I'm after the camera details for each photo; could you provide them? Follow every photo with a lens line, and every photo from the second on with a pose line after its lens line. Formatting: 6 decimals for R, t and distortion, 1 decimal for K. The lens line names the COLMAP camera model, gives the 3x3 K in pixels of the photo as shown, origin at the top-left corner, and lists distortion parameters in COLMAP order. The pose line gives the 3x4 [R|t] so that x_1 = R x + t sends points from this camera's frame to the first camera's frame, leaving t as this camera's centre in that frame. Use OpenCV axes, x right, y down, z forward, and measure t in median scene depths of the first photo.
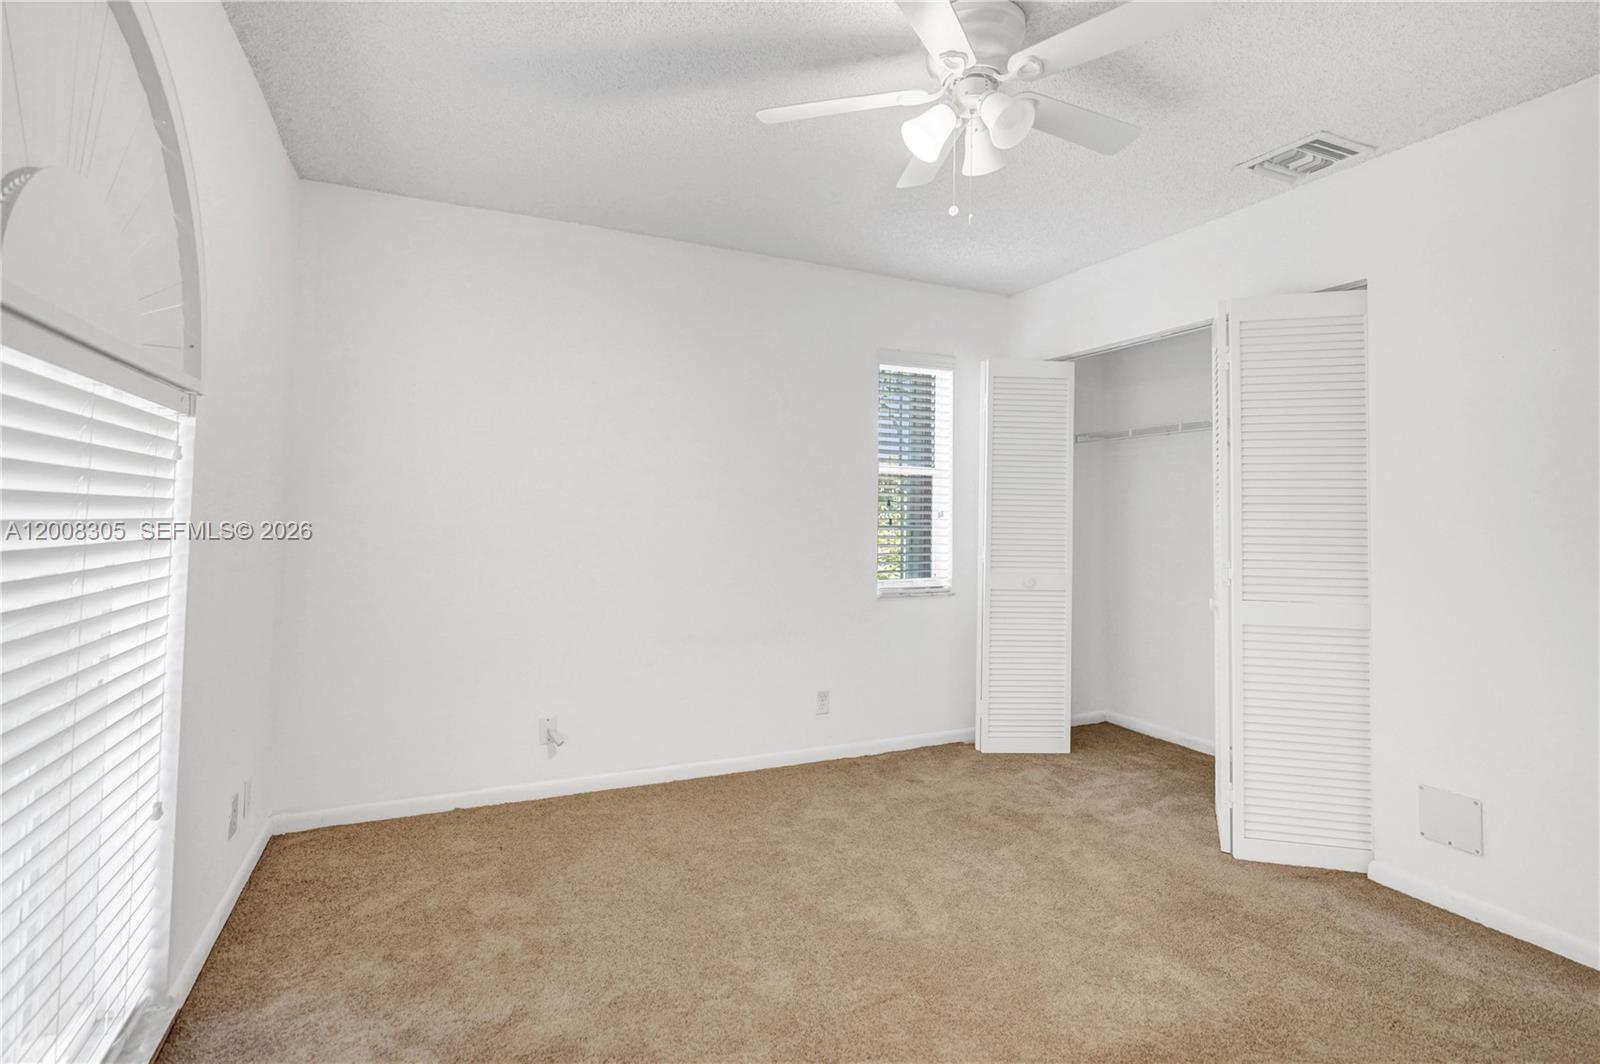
lens RADIAL K [[759.2, 0, 798.1], [0, 759.2, 529.8], [0, 0, 1]] dist [-0.069563, 0.028740]
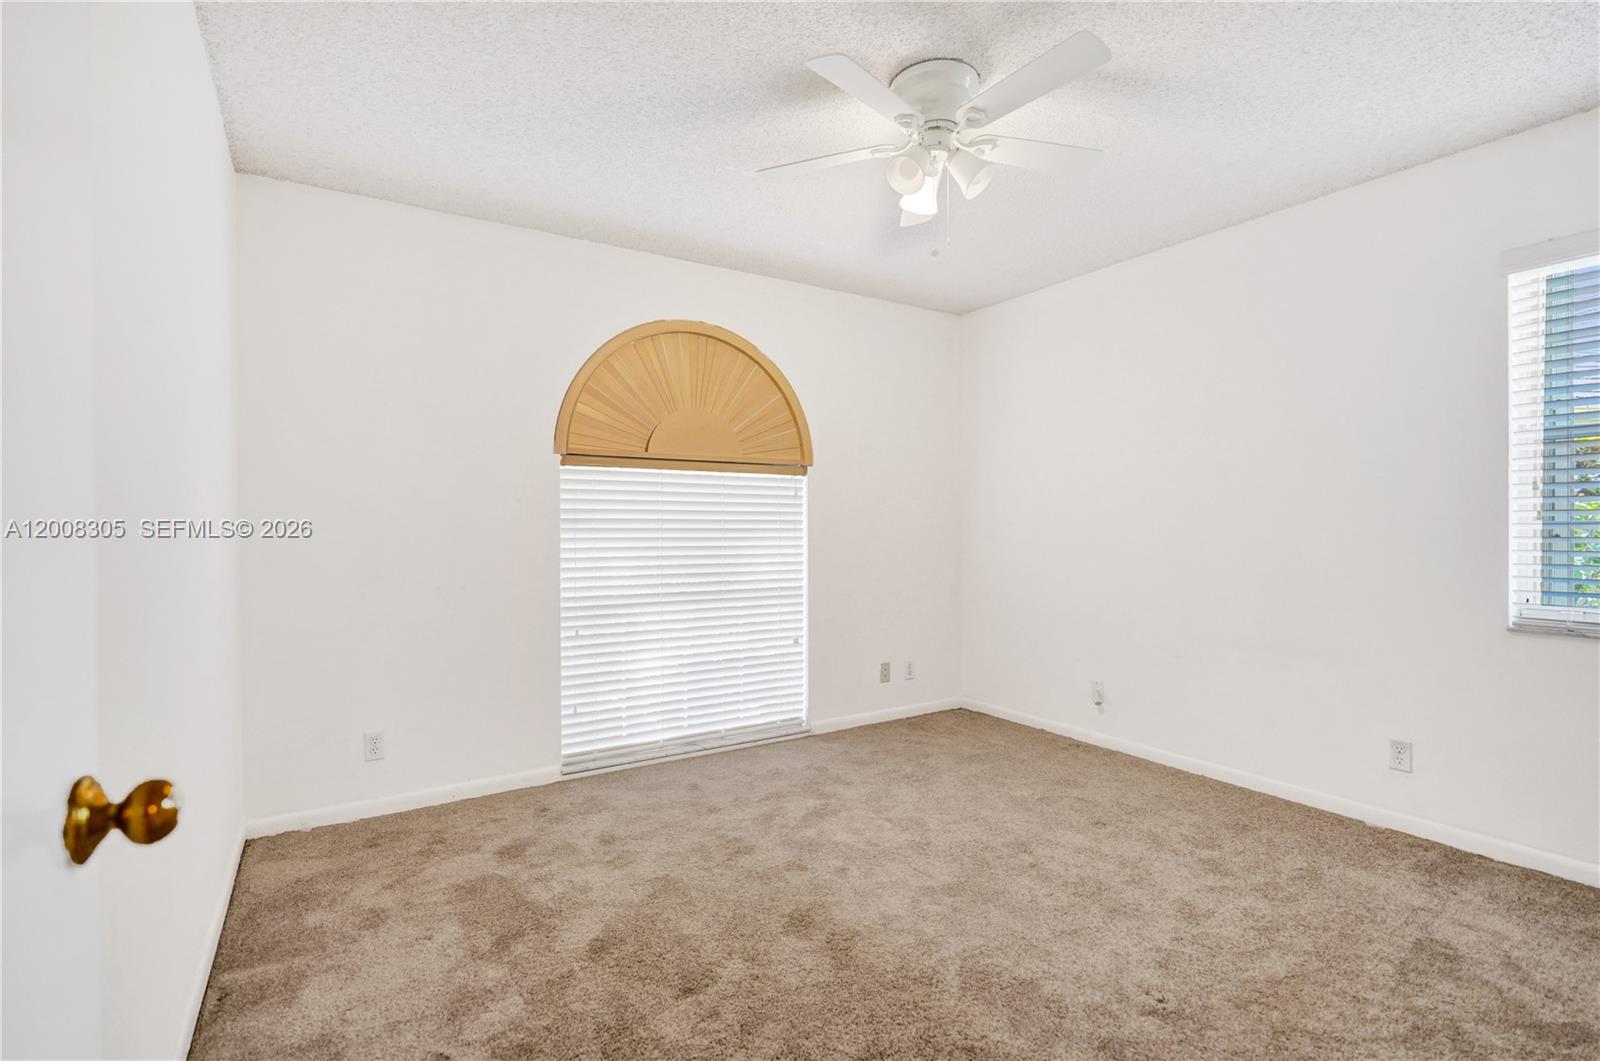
lens RADIAL K [[760.4, 0, 800.0], [0, 760.4, 530.5], [0, 0, 1]] dist [-0.000938, 0.000178]
pose [[0.115869, -0.003304, -0.993259, 0.906215], [-0.016062, 0.999857, -0.005200, 0.018468], [0.993135, 0.016556, 0.115799, 0.382018]]
